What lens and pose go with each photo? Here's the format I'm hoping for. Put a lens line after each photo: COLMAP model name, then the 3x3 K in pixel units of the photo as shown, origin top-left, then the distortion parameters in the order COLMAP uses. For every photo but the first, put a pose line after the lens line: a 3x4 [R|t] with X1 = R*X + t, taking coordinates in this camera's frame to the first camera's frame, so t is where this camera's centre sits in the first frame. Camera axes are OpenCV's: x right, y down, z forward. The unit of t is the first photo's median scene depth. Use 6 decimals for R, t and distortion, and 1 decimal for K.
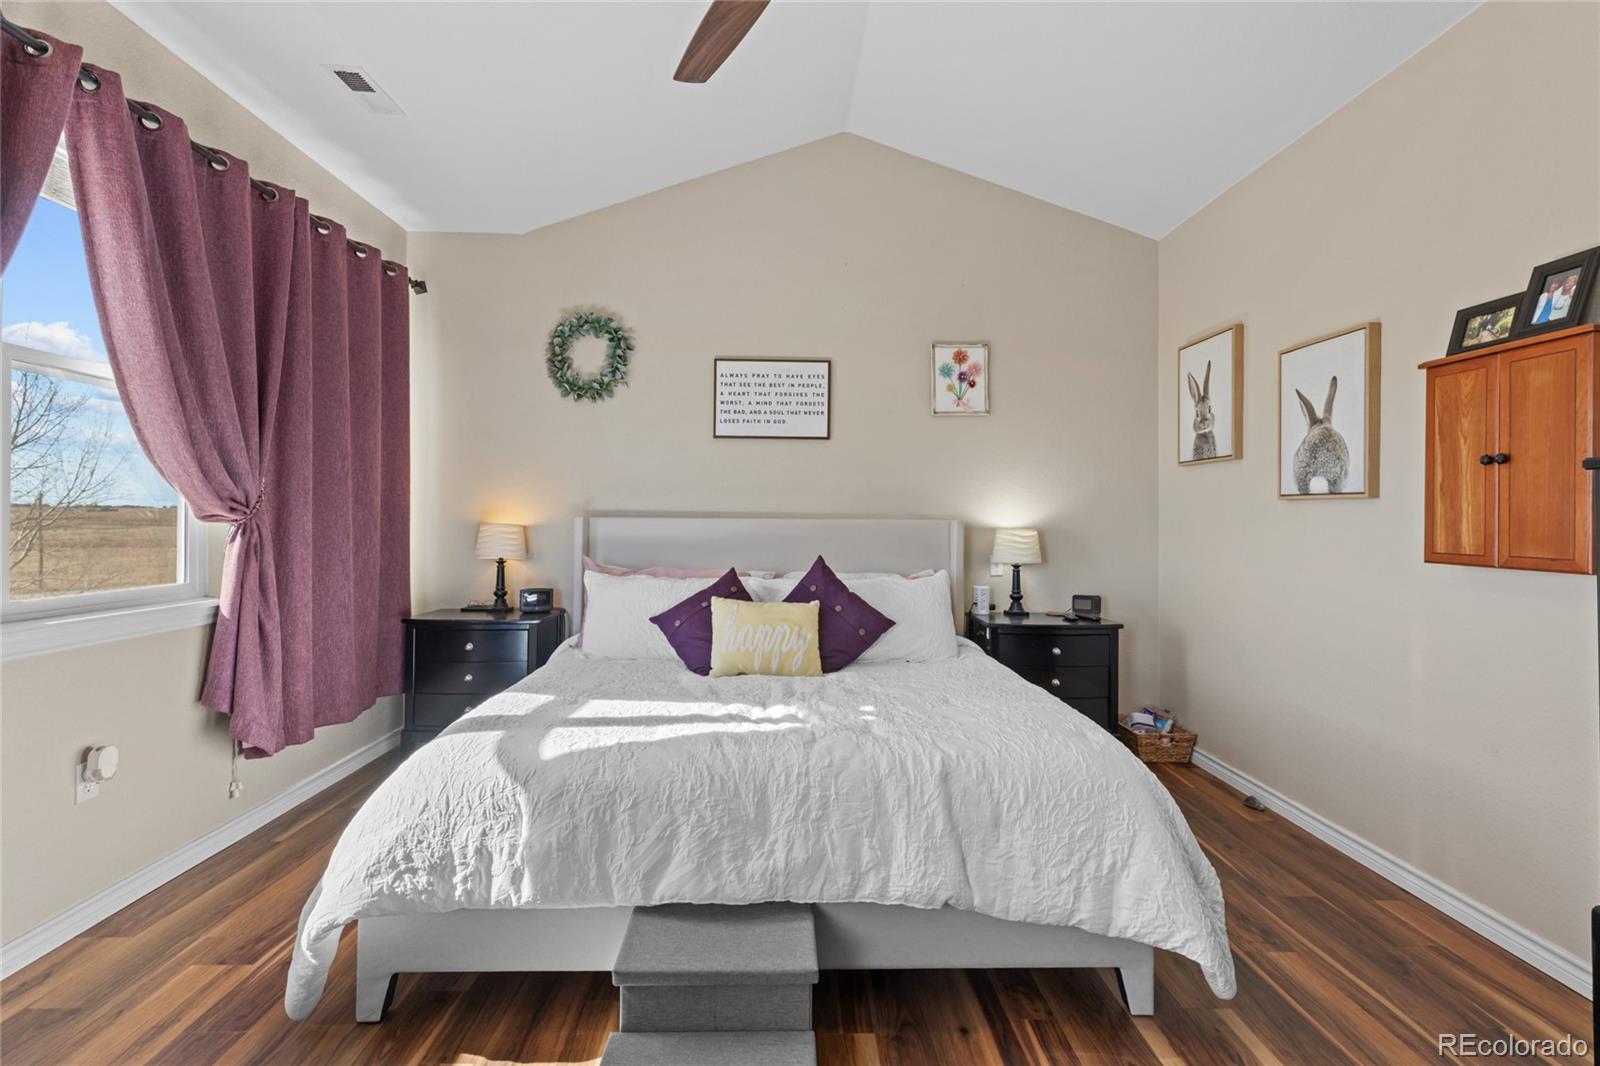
lens RADIAL K [[722.5, 0, 798.0], [0, 722.5, 524.7], [0, 0, 1]] dist [0.000180, 0.000749]
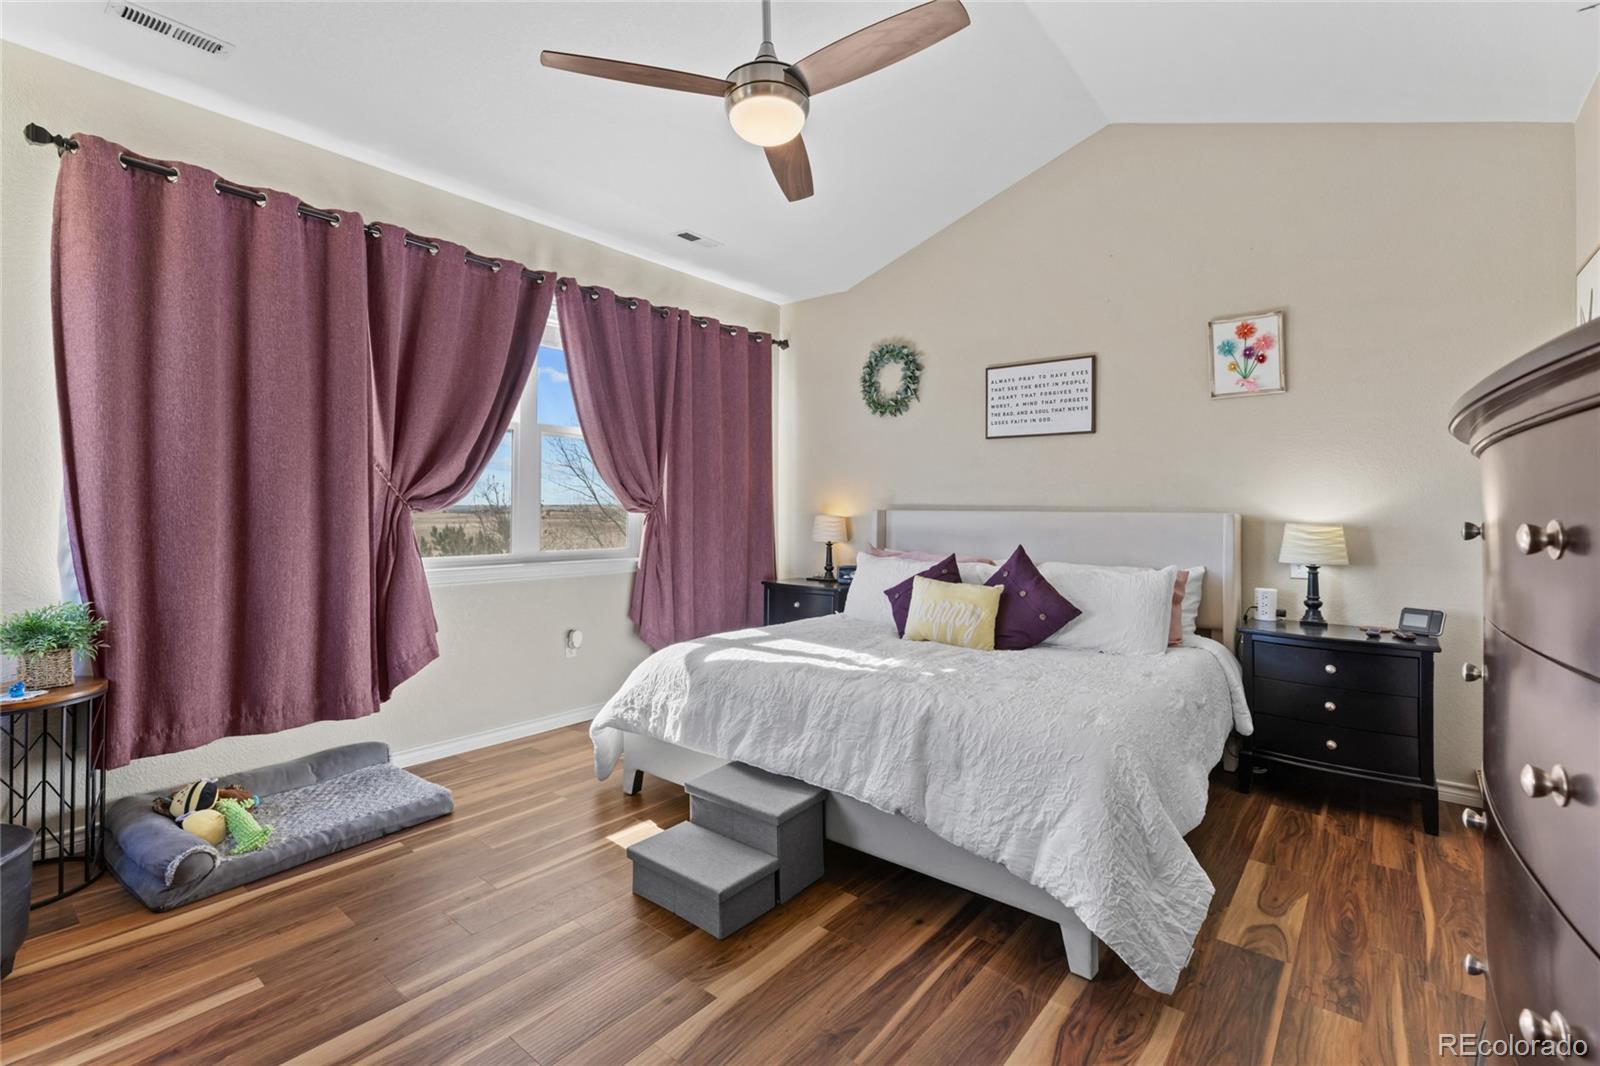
lens RADIAL K [[722.5, 0, 800.6], [0, 722.5, 519.9], [0, 0, 1]] dist [0.000180, 0.000749]
pose [[0.764169, 0.008000, -0.644966, 0.522878], [-0.007259, 0.999966, 0.003802, 0.003227], [0.644975, 0.001777, 0.764202, -0.050315]]
